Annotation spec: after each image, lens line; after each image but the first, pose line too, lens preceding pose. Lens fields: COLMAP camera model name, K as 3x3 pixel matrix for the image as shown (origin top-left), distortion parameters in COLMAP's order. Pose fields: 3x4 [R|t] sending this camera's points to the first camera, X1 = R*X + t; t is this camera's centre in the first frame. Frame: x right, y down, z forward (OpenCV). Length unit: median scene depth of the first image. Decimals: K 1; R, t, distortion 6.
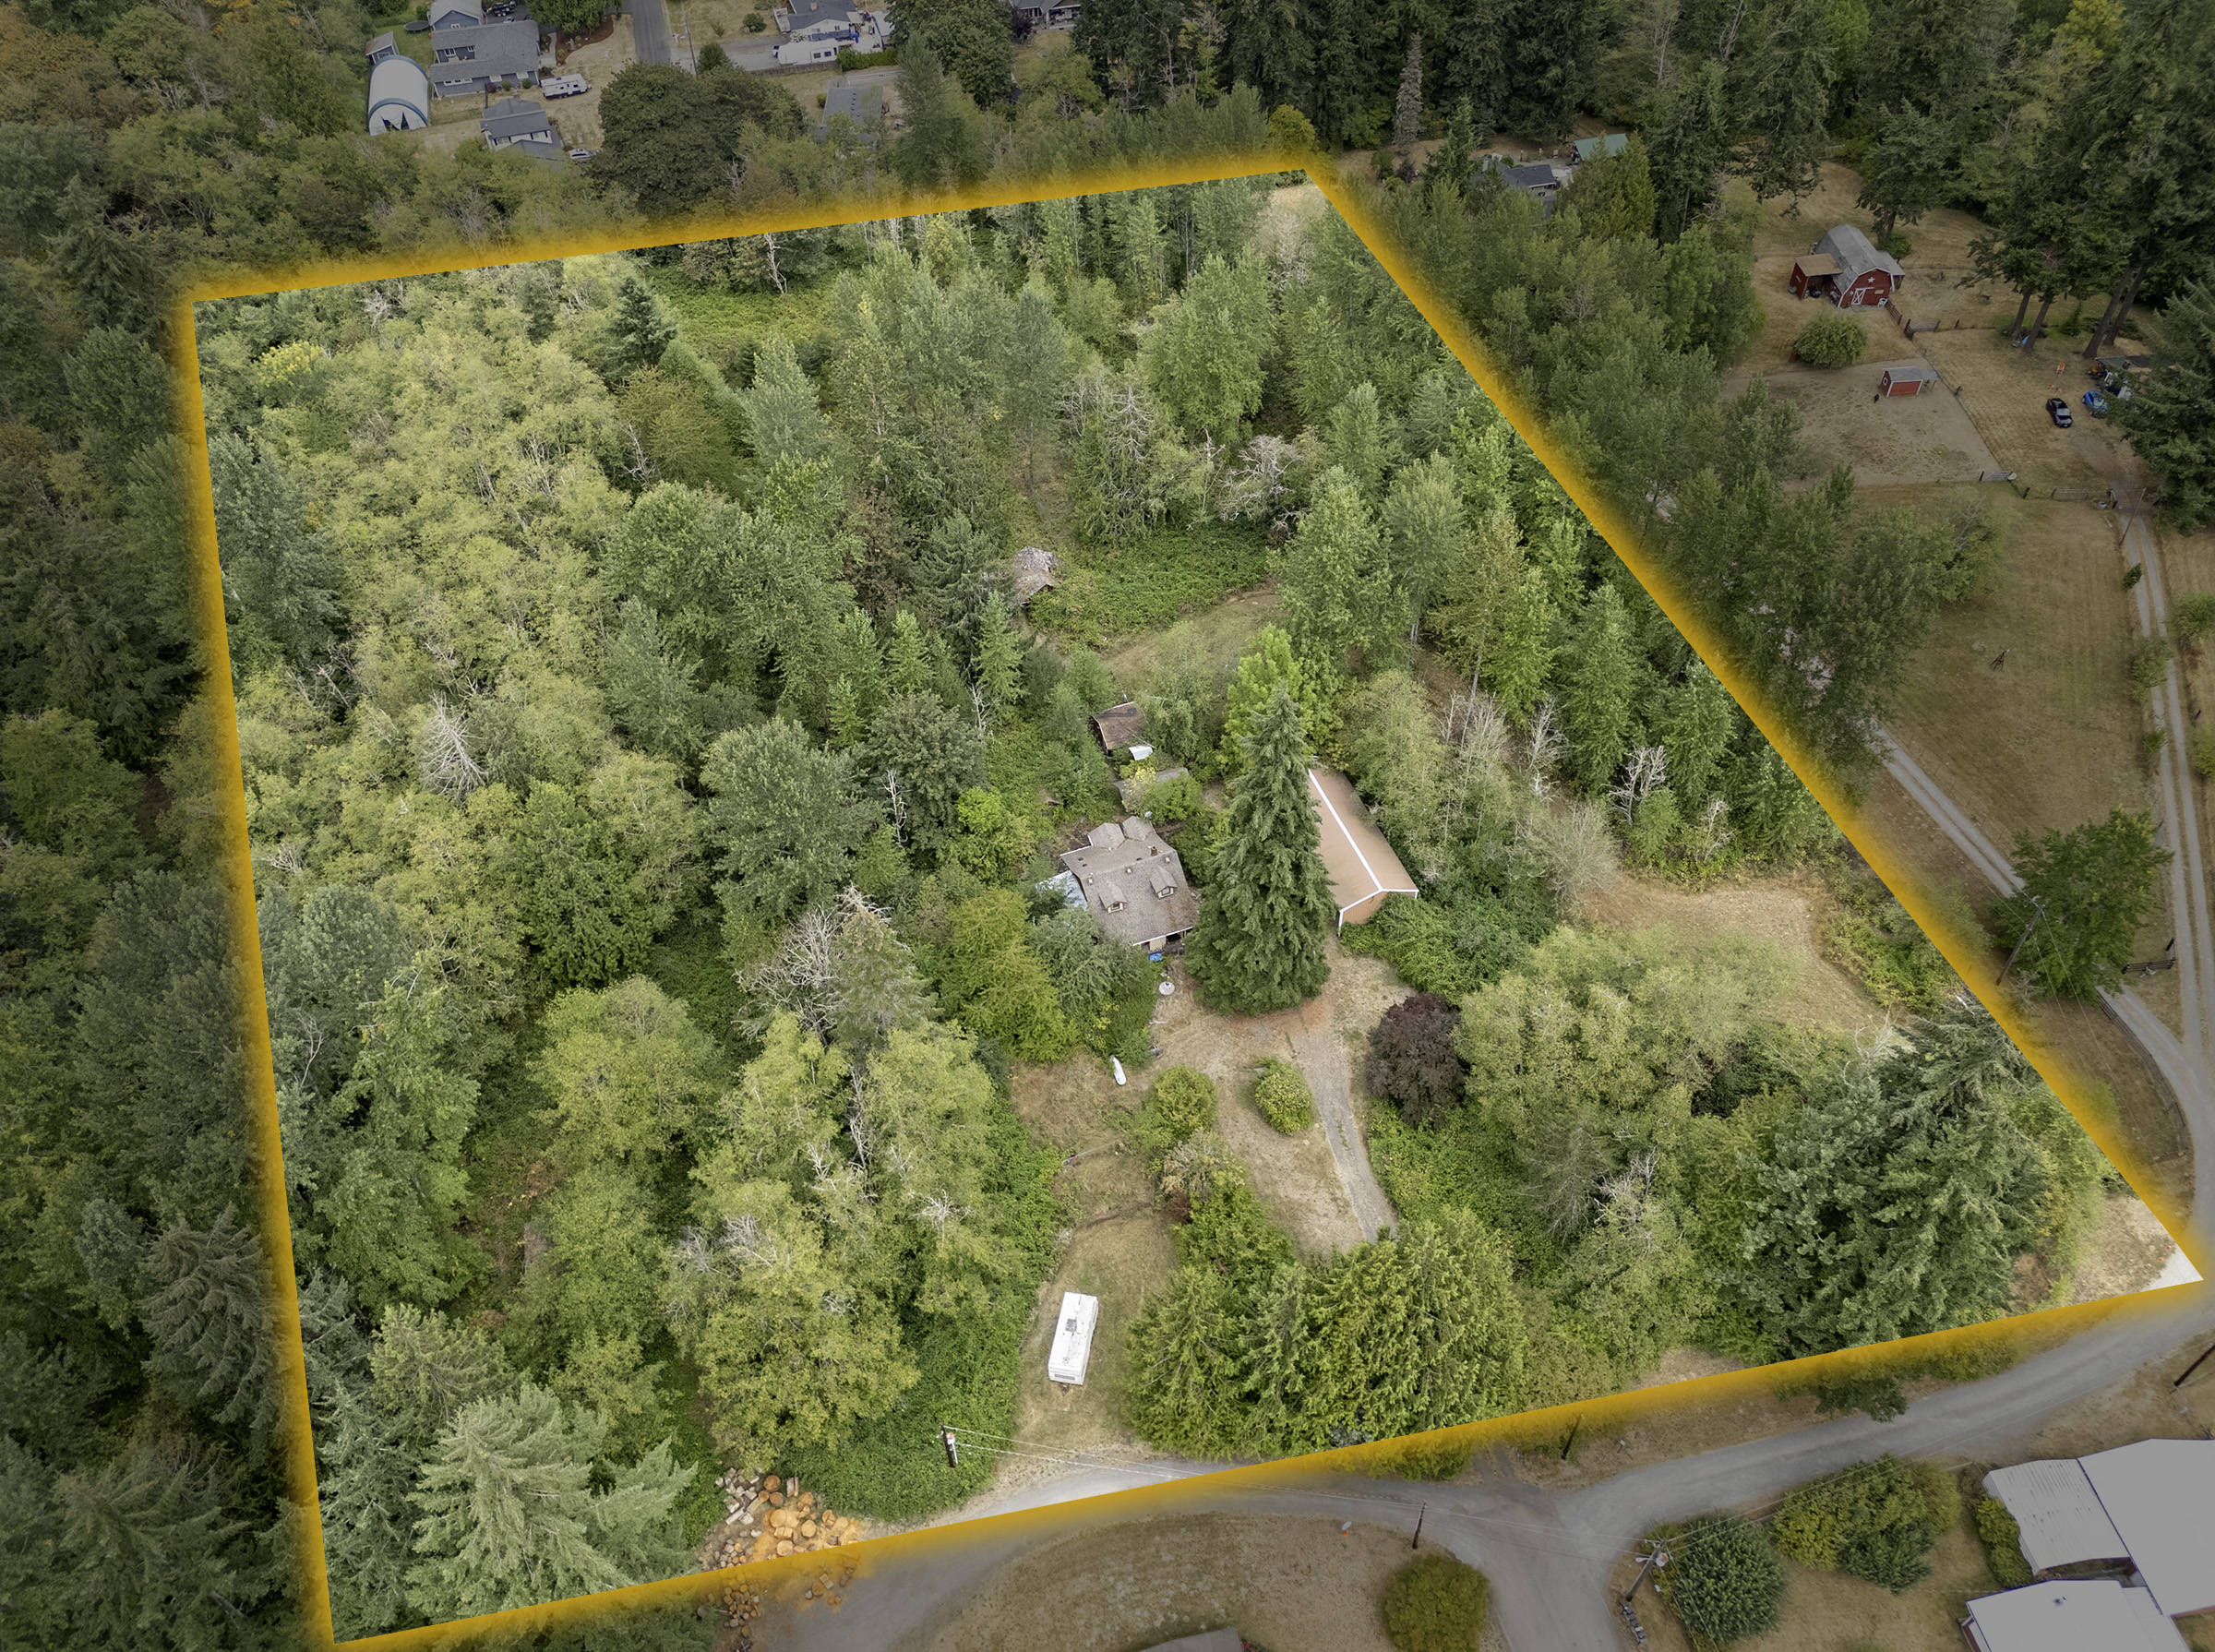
lens RADIAL K [[1610.2, 0, 1107.5], [0, 1610.2, 826.0], [0, 0, 1]] dist [0.080577, -0.071514]
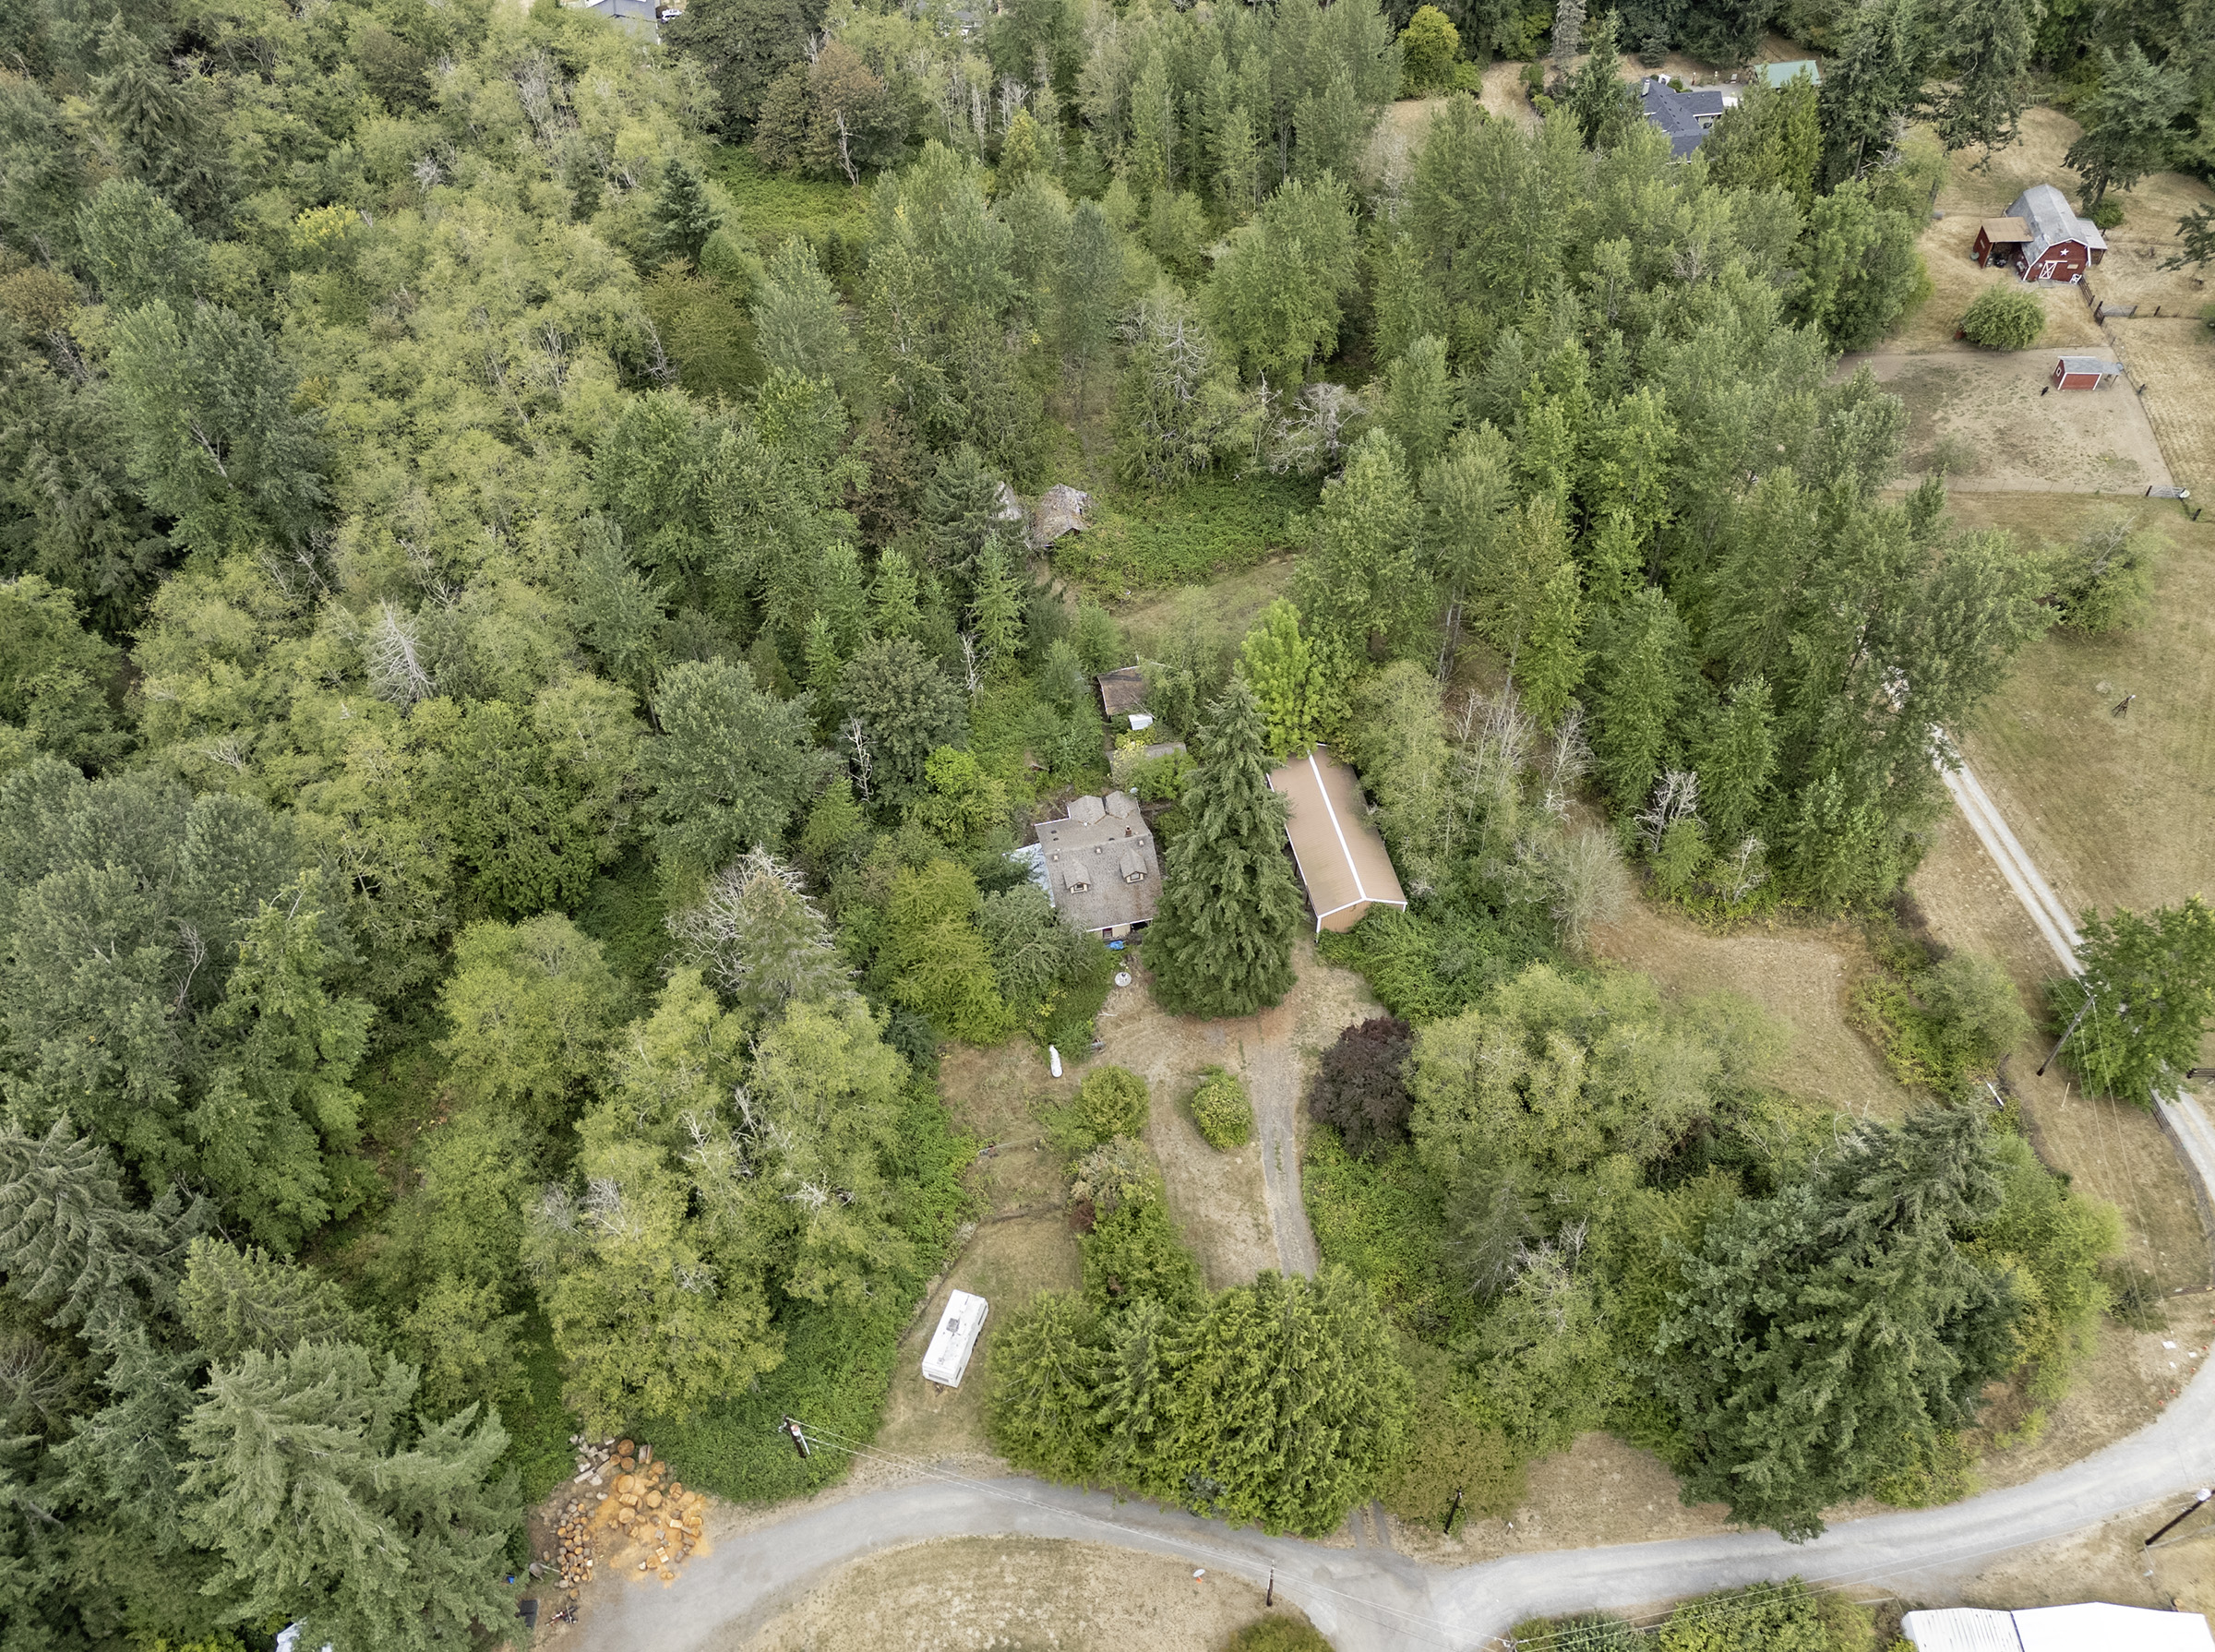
lens RADIAL K [[1683.4, 0, 1104.4], [0, 1683.4, 859.6], [0, 0, 1]] dist [0.082809, -0.075531]
pose [[0.991147, 0.101658, -0.085403, 0.101202], [-0.096113, 0.993132, 0.066714, -0.032405], [0.091598, -0.057915, 0.994110, 0.026866]]
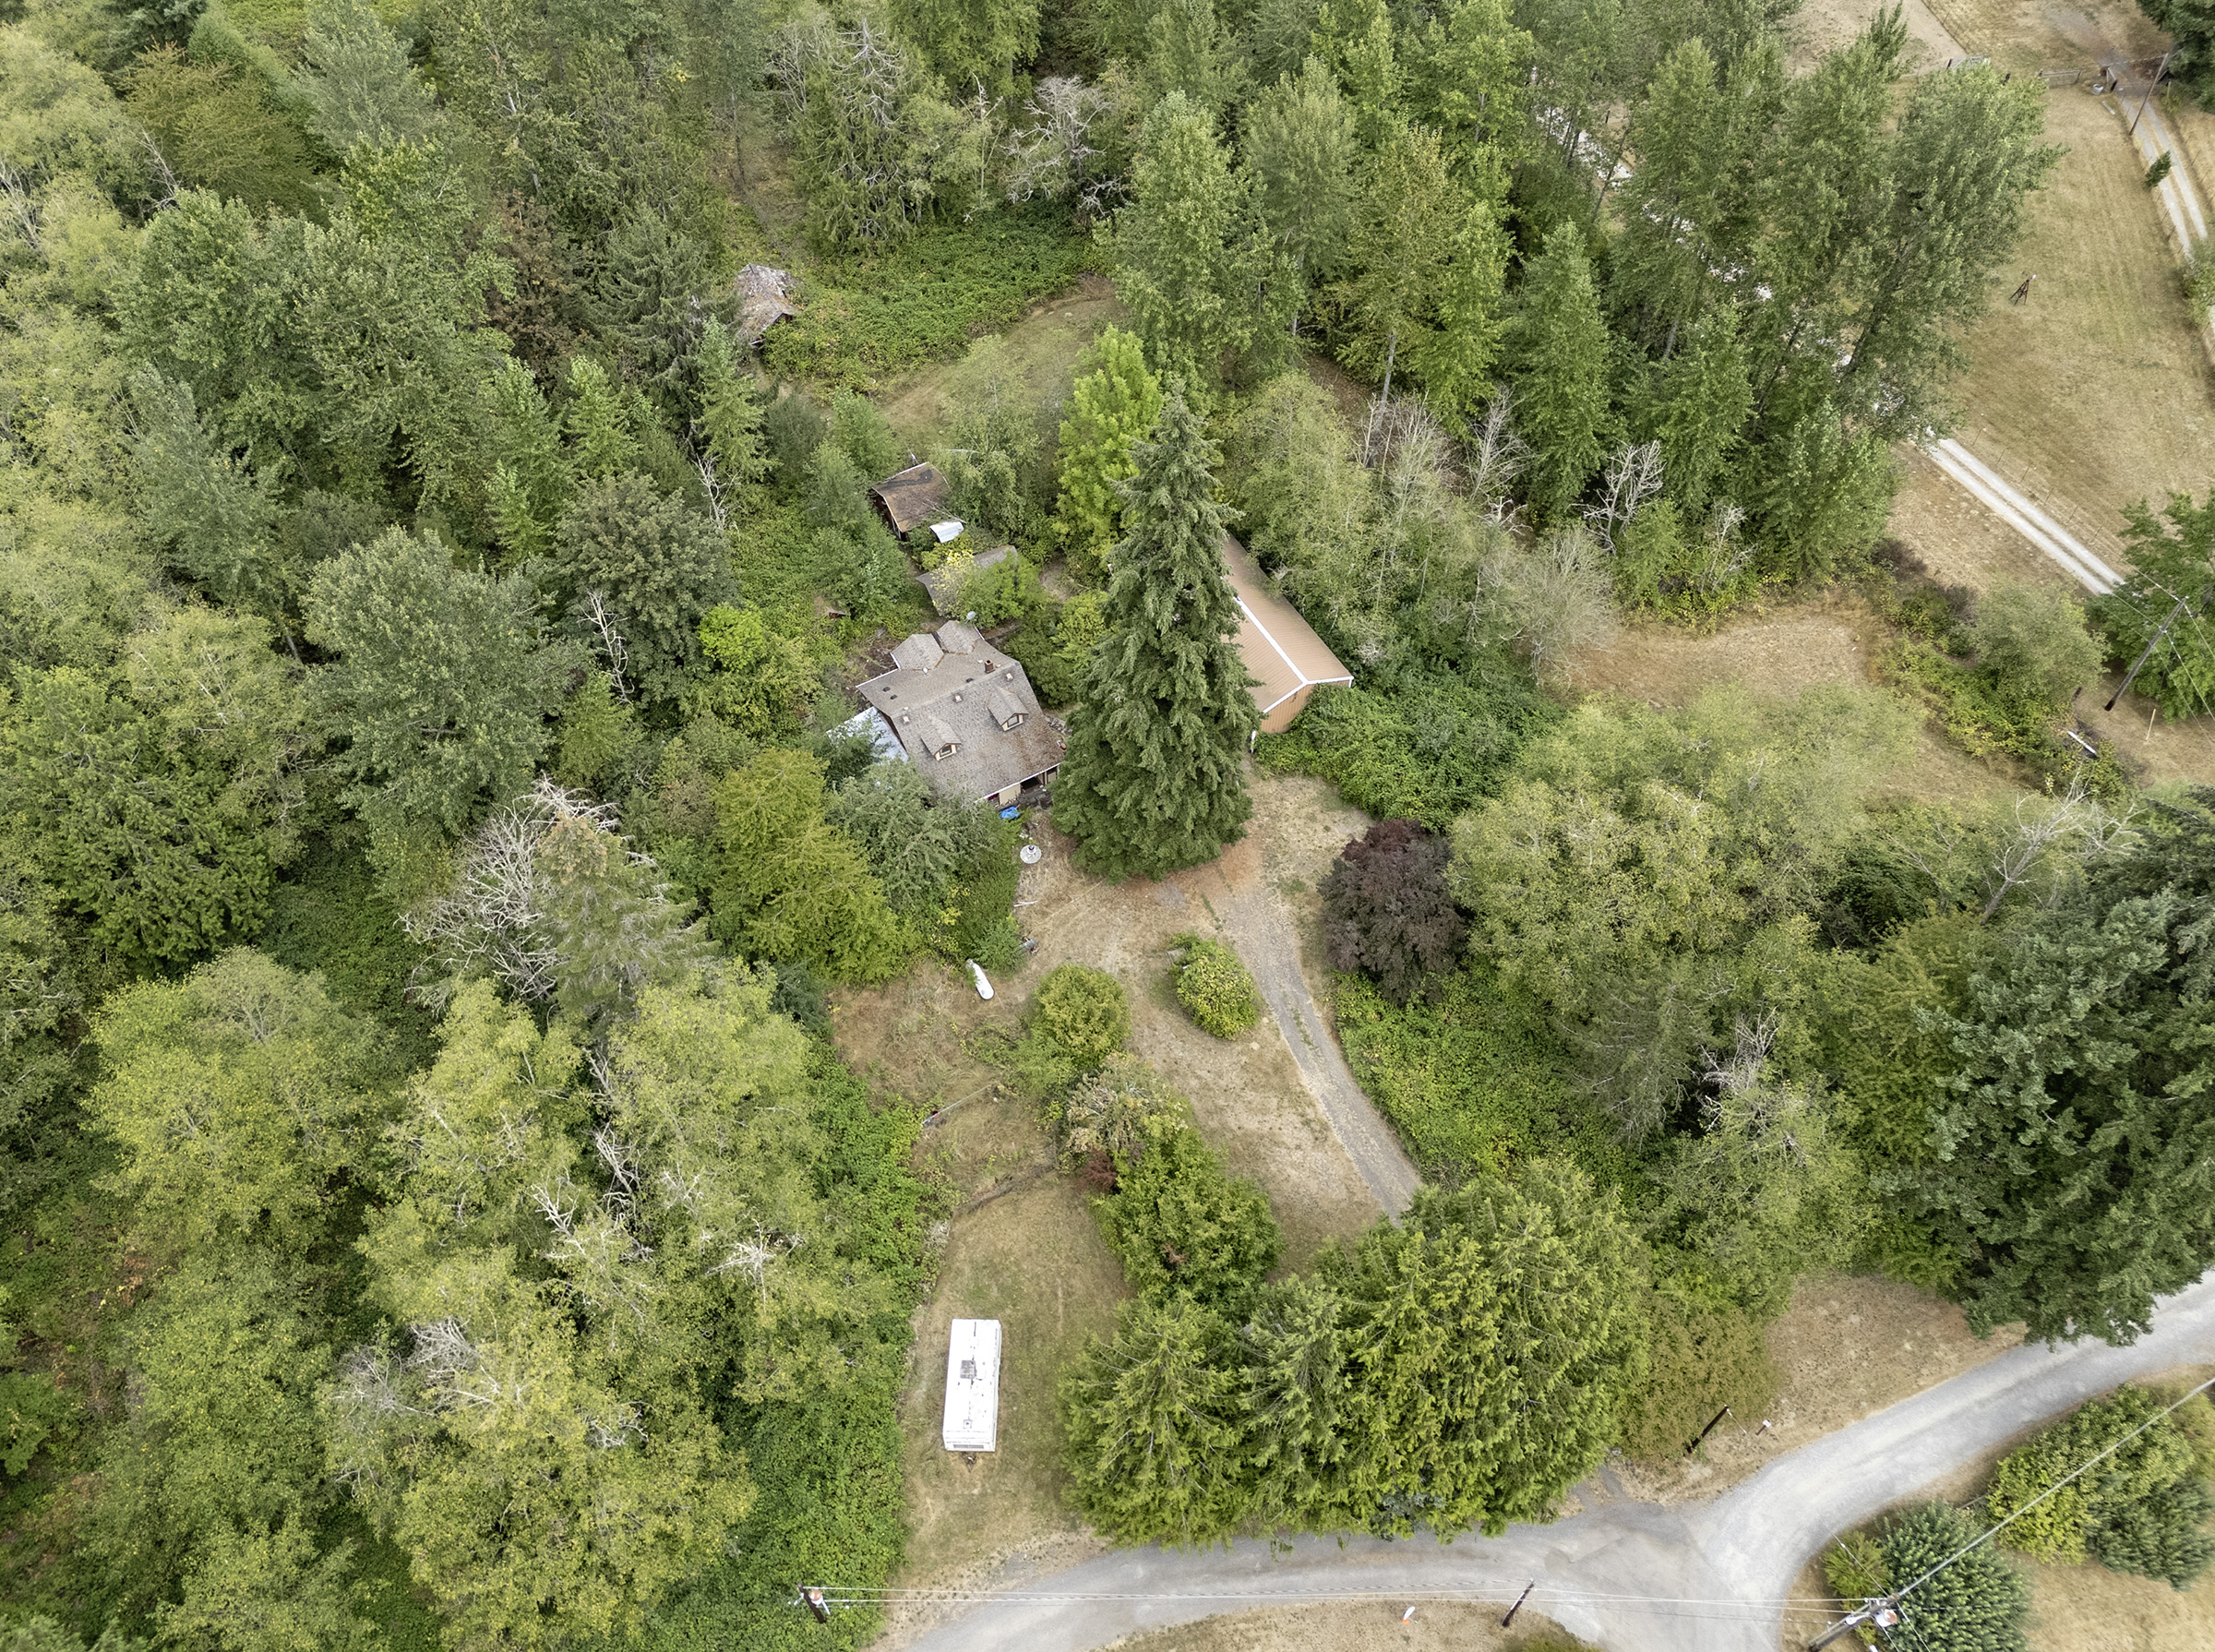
lens RADIAL K [[1692.6, 0, 1058.6], [0, 1692.6, 797.0], [0, 0, 1]] dist [0.088509, -0.090611]
pose [[0.987650, -0.123368, 0.096580, -0.020121], [0.112874, 0.987779, 0.107478, -0.004035], [-0.108659, -0.095250, 0.989505, 0.249072]]
